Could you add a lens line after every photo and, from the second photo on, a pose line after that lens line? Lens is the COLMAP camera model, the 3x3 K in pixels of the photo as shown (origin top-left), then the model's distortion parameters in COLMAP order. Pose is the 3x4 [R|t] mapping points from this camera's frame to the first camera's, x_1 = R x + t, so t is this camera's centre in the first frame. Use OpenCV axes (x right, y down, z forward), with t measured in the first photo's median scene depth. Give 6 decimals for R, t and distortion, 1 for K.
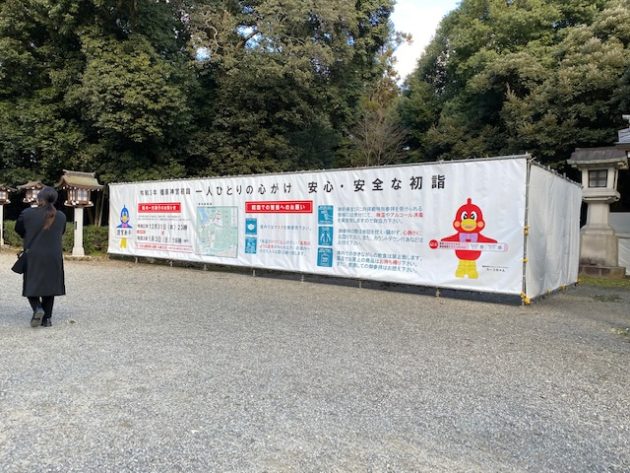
lens RADIAL K [[483.9, 0, 304.0], [0, 483.9, 260.9], [0, 0, 1]] dist [0.076480, -0.009823]
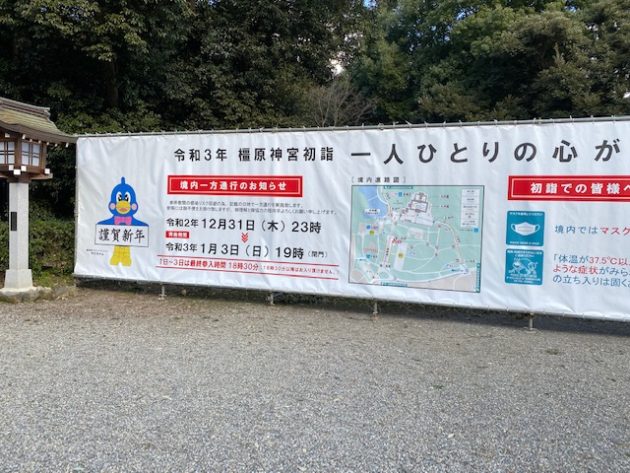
lens RADIAL K [[483.9, 0, 314.8], [0, 483.9, 237.5], [0, 0, 1]] dist [0.076480, -0.009823]
pose [[0.931789, -0.020243, 0.362435, -0.405272], [0.022666, 0.999740, -0.002434, -0.054793], [-0.362292, 0.010483, 0.932006, 0.522244]]
